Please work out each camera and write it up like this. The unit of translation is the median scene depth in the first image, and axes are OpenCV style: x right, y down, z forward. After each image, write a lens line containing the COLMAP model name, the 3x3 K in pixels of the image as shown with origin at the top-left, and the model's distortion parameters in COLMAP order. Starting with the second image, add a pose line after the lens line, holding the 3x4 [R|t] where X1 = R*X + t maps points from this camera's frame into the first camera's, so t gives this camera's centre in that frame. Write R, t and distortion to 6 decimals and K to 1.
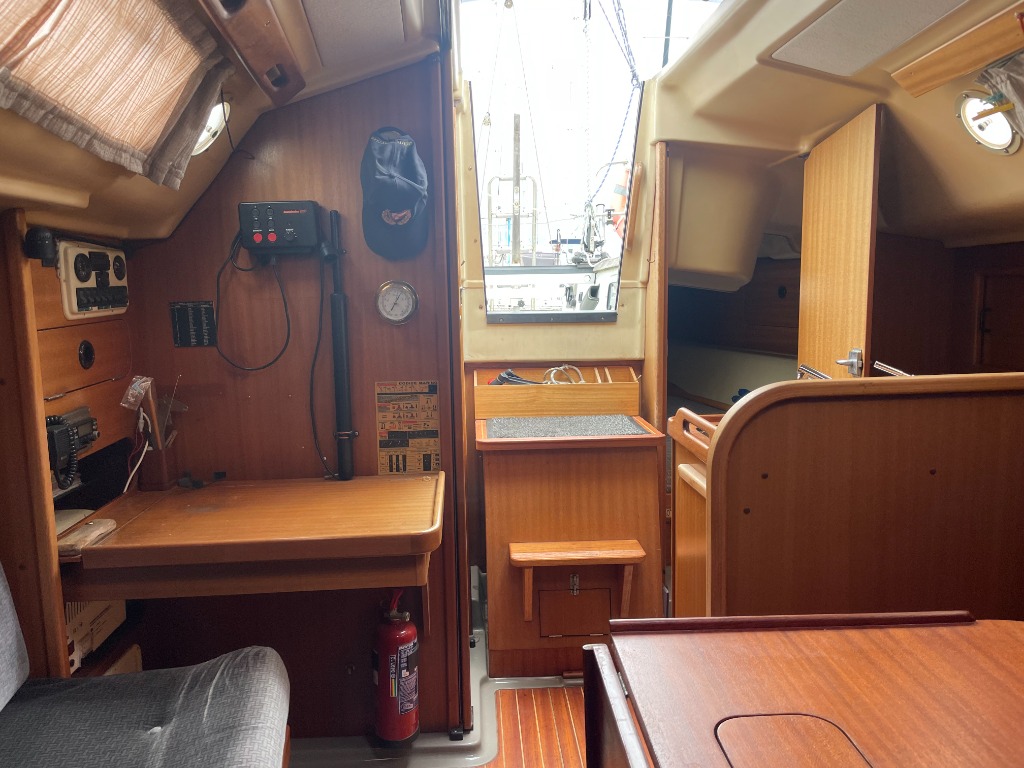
lens RADIAL K [[782.6, 0, 510.7], [0, 782.6, 386.7], [0, 0, 1]] dist [0.046300, -0.061545]
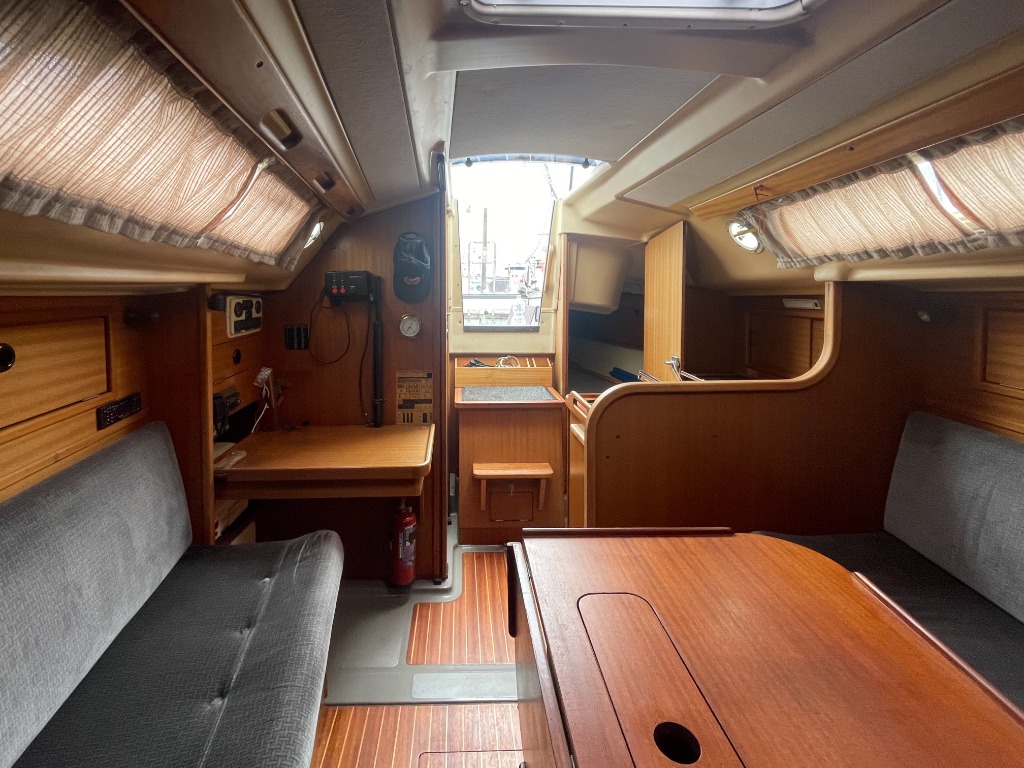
lens RADIAL K [[411.7, 0, 451.7], [0, 411.7, 385.6], [0, 0, 1]] dist [-0.007108, 0.001246]
pose [[0.999462, 0.024030, -0.022343, -0.028759], [-0.025942, 0.995637, -0.089631, 0.102920], [0.020091, 0.090162, 0.995724, 0.090101]]
